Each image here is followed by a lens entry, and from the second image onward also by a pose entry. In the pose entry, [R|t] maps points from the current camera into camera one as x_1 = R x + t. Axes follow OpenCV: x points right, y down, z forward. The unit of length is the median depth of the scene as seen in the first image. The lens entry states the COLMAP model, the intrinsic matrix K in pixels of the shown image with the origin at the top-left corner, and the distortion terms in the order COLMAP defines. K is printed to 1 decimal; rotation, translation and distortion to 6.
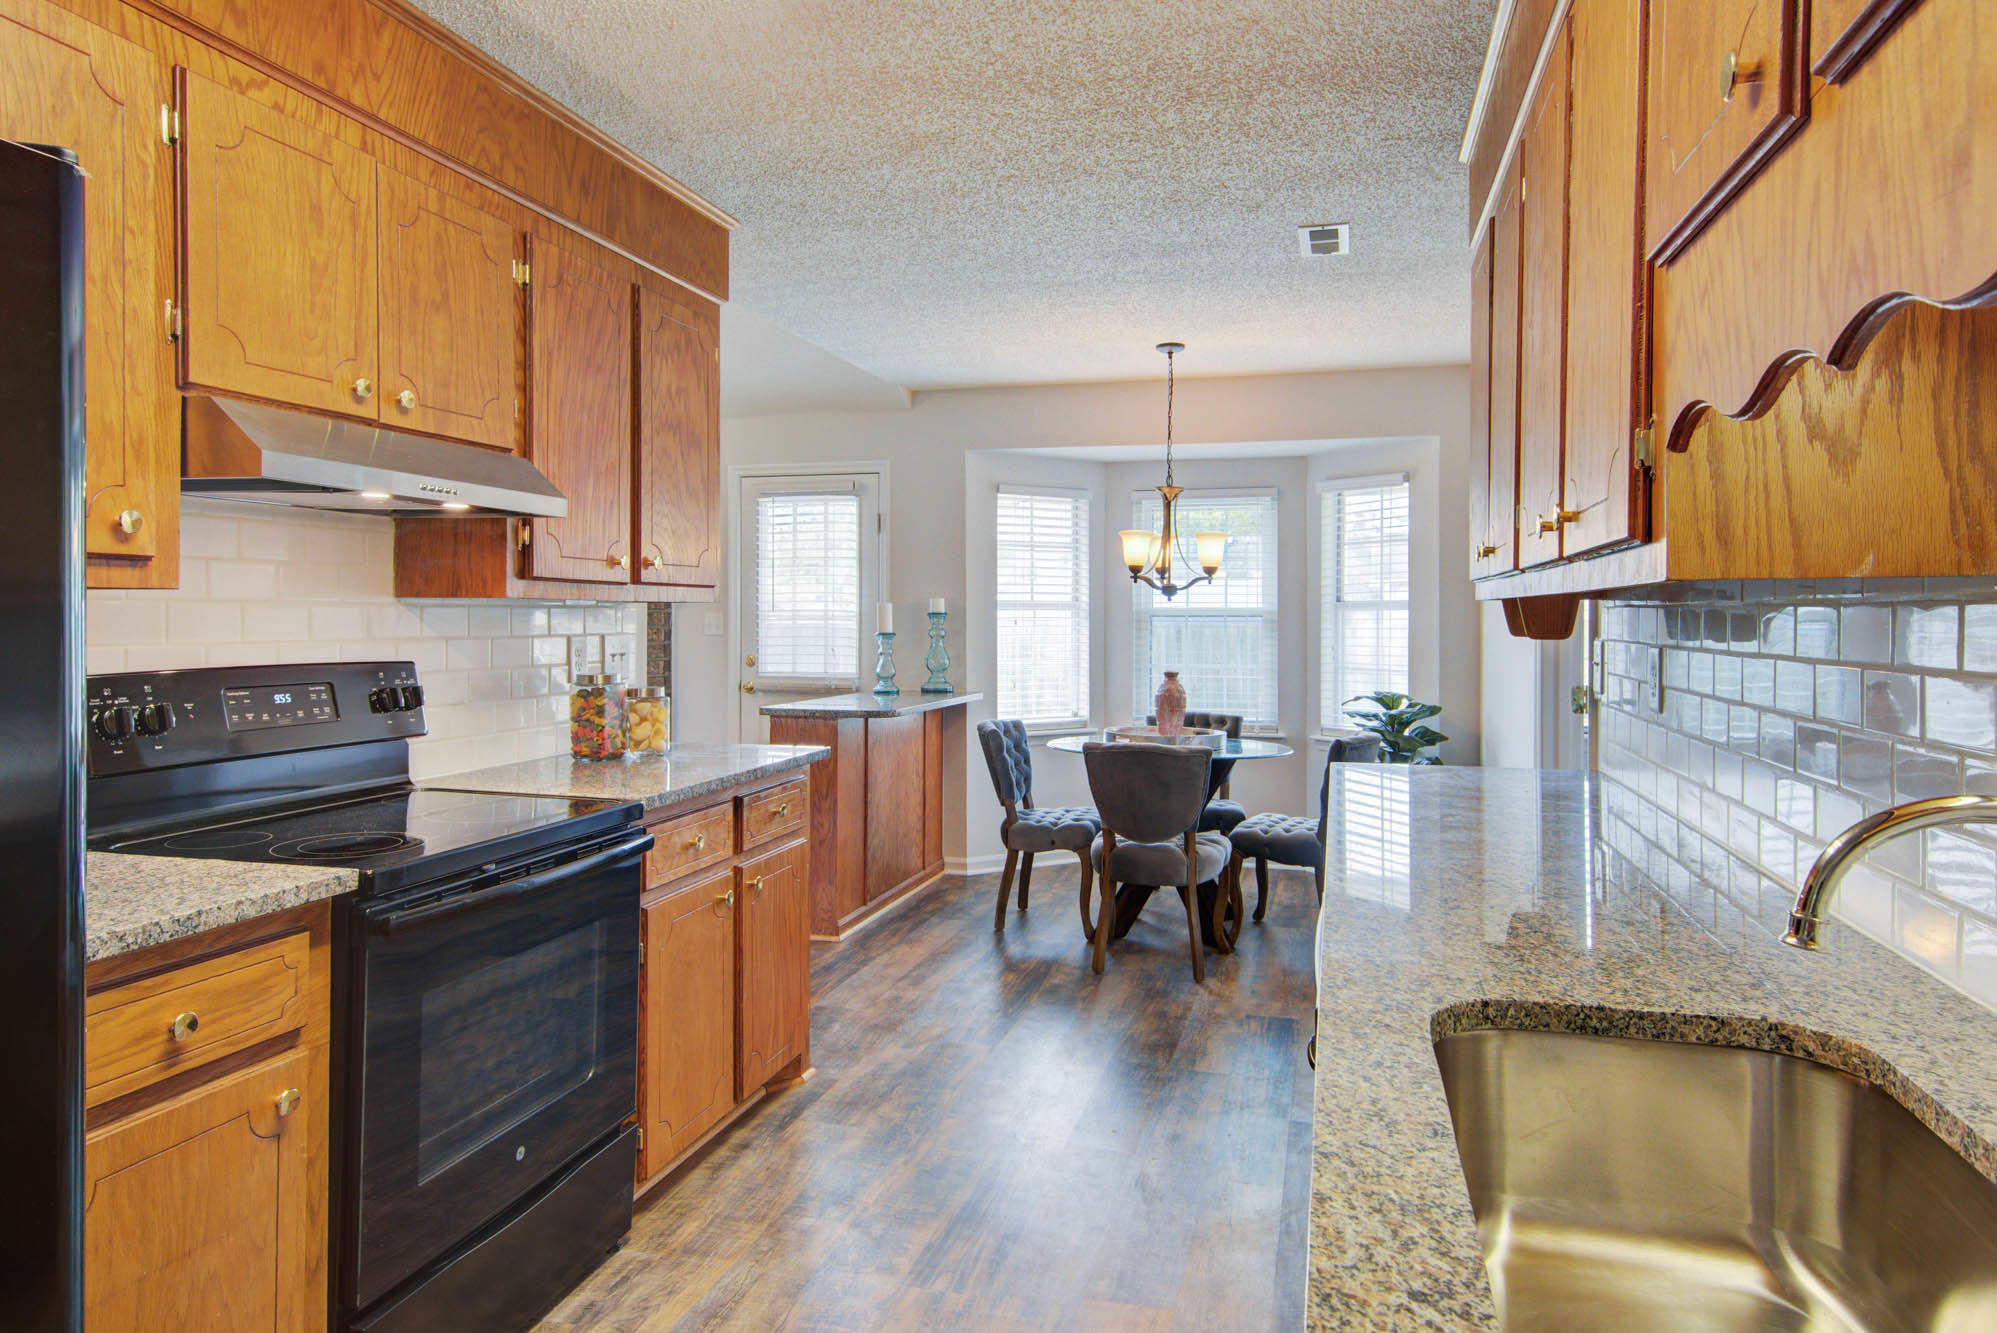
lens RADIAL K [[1220.0, 0, 992.1], [0, 1220.0, 623.5], [0, 0, 1]] dist [0.015230, 0.002344]
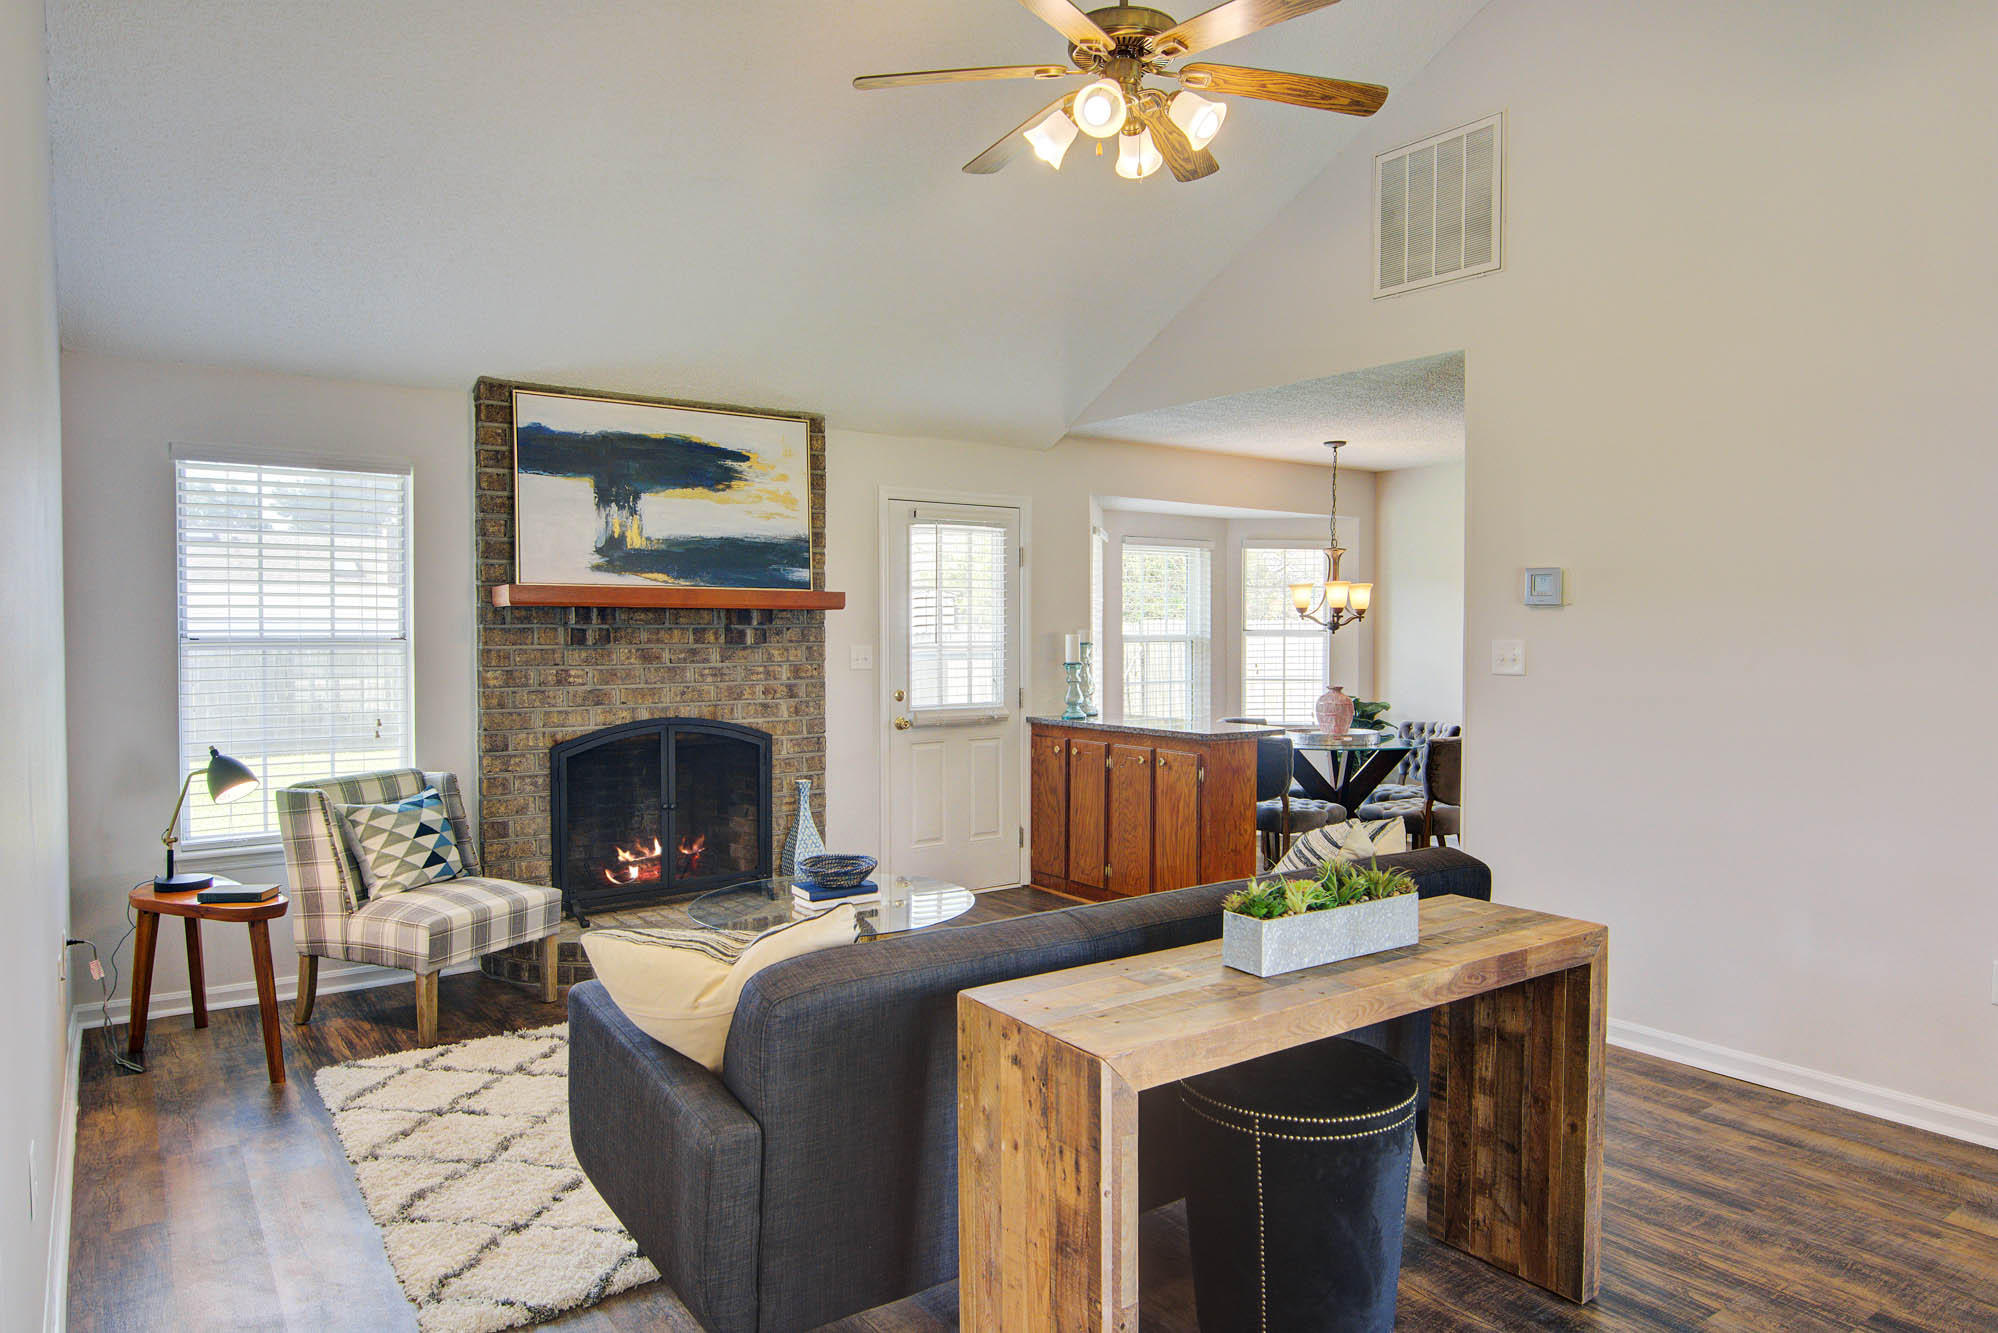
lens RADIAL K [[1220.6, 0, 995.8], [0, 1220.6, 654.7], [0, 0, 1]] dist [0.015230, 0.002344]
pose [[0.622706, -0.018184, 0.782244, -1.428250], [0.010780, 0.999834, 0.014661, -0.021981], [-0.782381, -0.000697, 0.622799, 0.572675]]
